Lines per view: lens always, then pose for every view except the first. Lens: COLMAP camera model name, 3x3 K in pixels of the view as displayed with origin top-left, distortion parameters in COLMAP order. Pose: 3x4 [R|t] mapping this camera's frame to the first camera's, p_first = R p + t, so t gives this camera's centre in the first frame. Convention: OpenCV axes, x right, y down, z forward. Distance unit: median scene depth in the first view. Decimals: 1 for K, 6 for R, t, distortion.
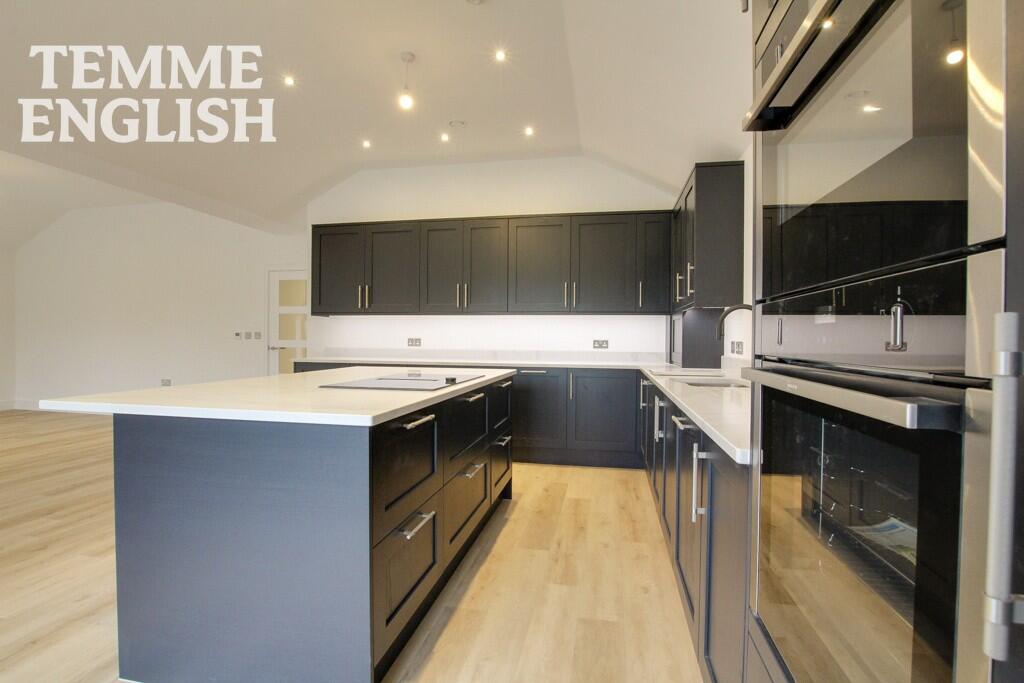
lens RADIAL K [[478.1, 0, 516.1], [0, 478.1, 341.8], [0, 0, 1]] dist [-0.030433, -0.000766]
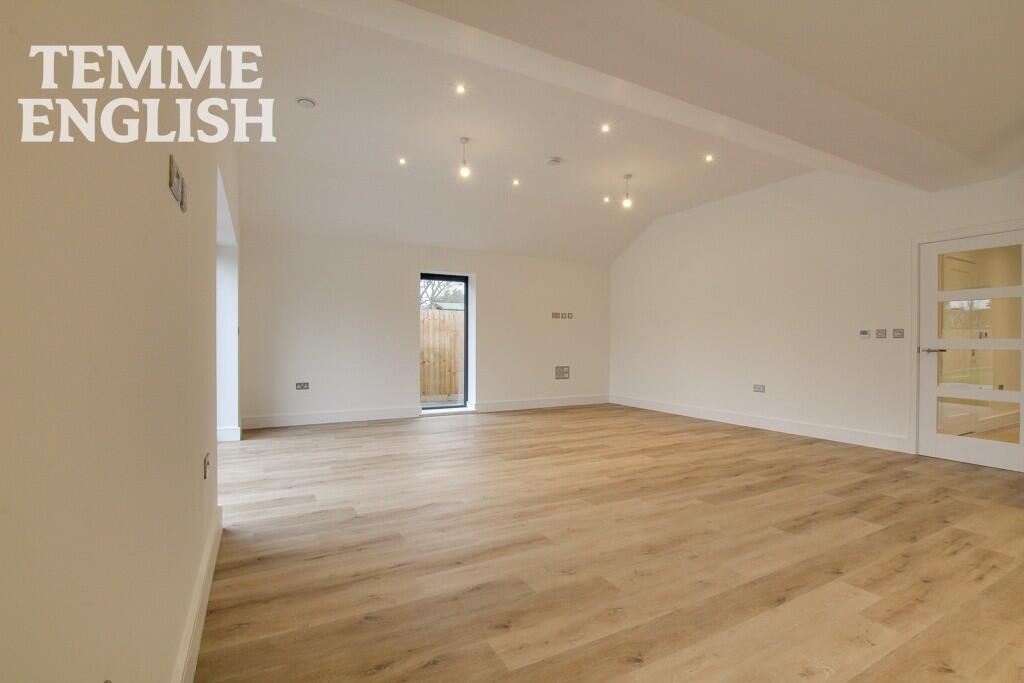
lens RADIAL K [[478.1, 0, 513.8], [0, 478.1, 345.5], [0, 0, 1]] dist [-0.030433, -0.000766]
pose [[0.629334, -0.000367, -0.777135, -0.359259], [-0.009244, 0.999926, -0.007958, 0.017239], [0.777080, 0.012192, 0.629284, 0.072487]]
